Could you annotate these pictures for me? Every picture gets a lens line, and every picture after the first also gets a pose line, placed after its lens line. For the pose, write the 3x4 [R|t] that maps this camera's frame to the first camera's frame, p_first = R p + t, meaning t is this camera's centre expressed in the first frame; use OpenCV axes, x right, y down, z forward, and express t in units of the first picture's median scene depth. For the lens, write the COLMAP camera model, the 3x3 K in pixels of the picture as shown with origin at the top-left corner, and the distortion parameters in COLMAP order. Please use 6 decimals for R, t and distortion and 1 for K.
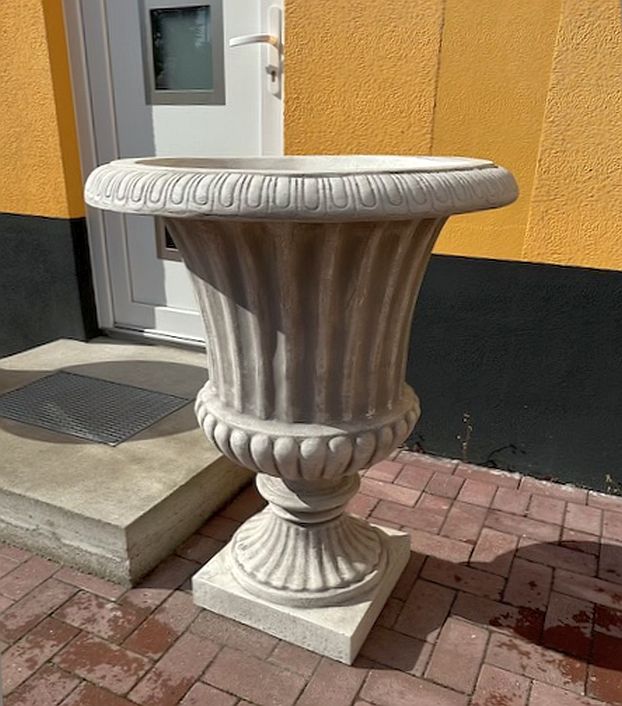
lens RADIAL K [[627.3, 0, 294.5], [0, 627.3, 422.4], [0, 0, 1]] dist [0.038472, -0.053312]
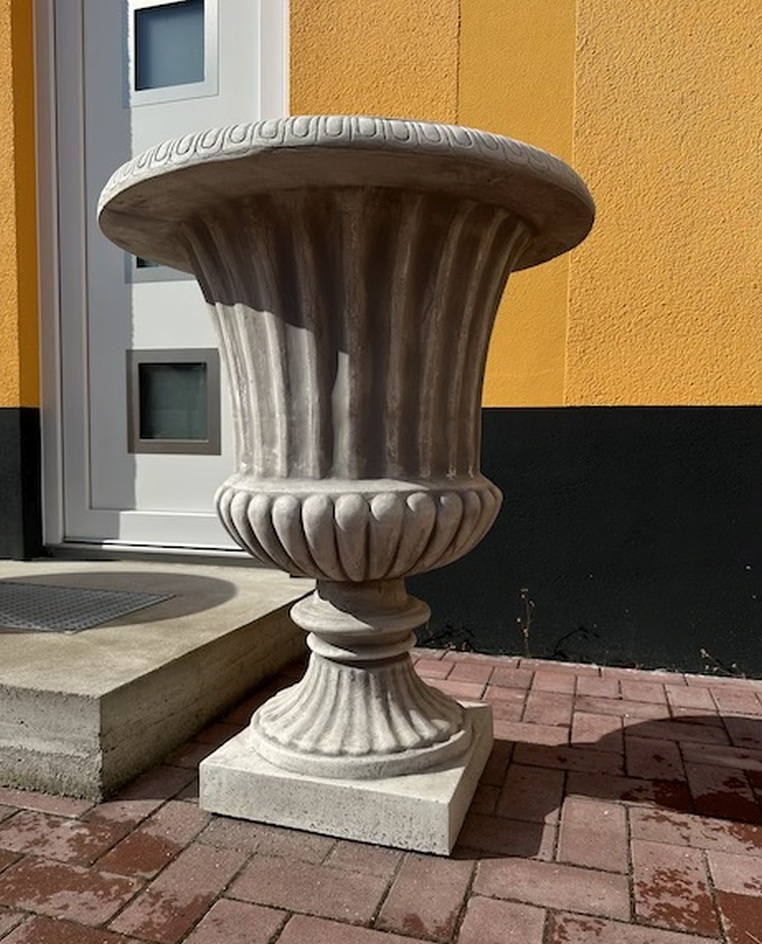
lens RADIAL K [[745.8, 0, 375.4], [0, 745.8, 472.7], [0, 0, 1]] dist [0.007439, -0.011845]
pose [[0.988392, -0.014850, 0.151197, -0.095027], [0.065420, 0.939820, -0.335348, 0.240758], [-0.137118, 0.341347, 0.929882, 0.118289]]
